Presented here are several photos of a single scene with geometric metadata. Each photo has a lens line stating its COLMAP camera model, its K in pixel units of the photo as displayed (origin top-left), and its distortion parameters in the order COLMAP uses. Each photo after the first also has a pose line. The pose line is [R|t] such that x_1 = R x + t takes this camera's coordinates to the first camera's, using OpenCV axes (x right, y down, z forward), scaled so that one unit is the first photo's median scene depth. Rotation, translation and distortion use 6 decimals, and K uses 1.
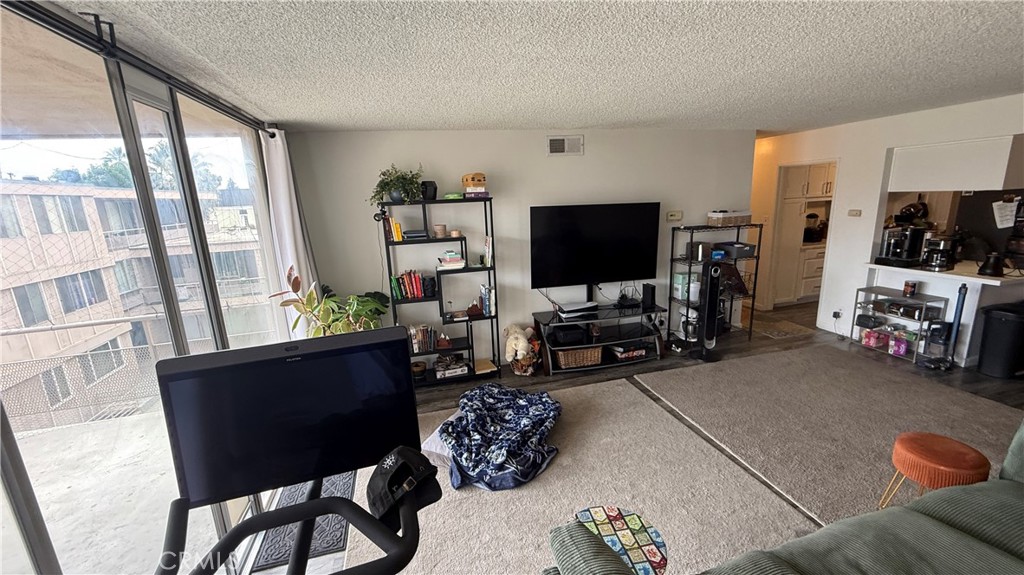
lens RADIAL K [[409.4, 0, 510.3], [0, 409.4, 288.9], [0, 0, 1]] dist [0.000877, 0.000165]
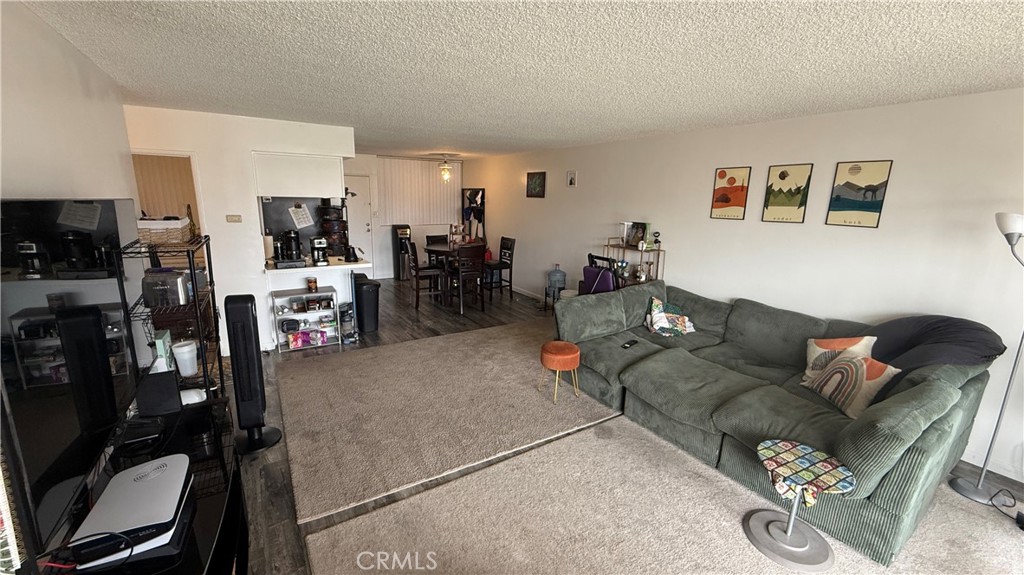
lens RADIAL K [[409.4, 0, 510.3], [0, 409.4, 288.9], [0, 0, 1]] dist [0.000877, 0.000165]
pose [[-0.297185, -0.174297, 0.938777, -0.240987], [0.201899, 0.949495, 0.240202, -0.158948], [-0.933230, 0.260922, -0.246985, 0.838094]]
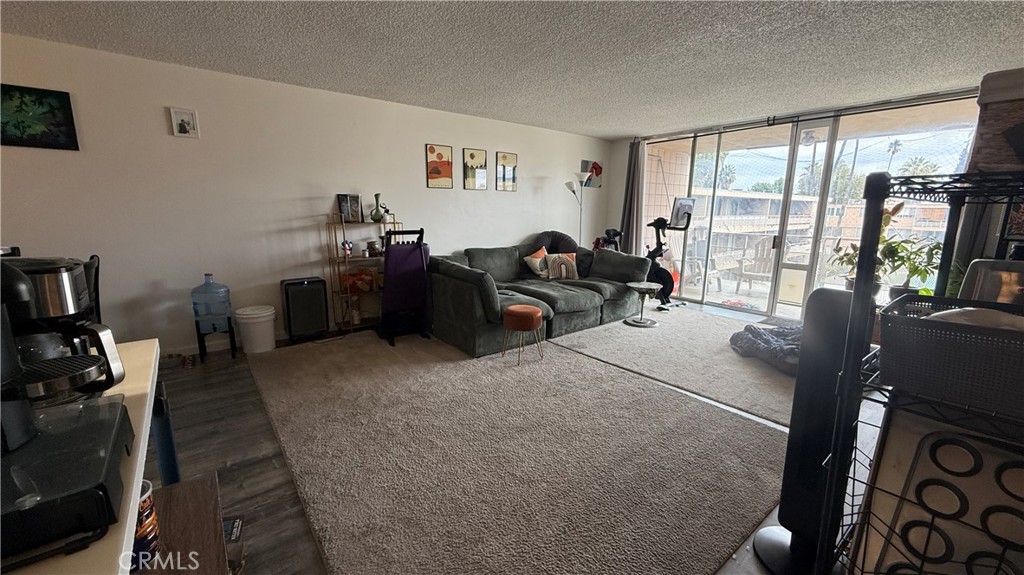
lens RADIAL K [[409.4, 0, 510.3], [0, 409.4, 288.9], [0, 0, 1]] dist [0.000877, 0.000165]
pose [[-0.917608, 0.110834, -0.381721, 0.949252], [-0.057984, 0.912741, 0.404403, -0.205834], [0.393234, 0.393217, -0.831112, 1.280246]]
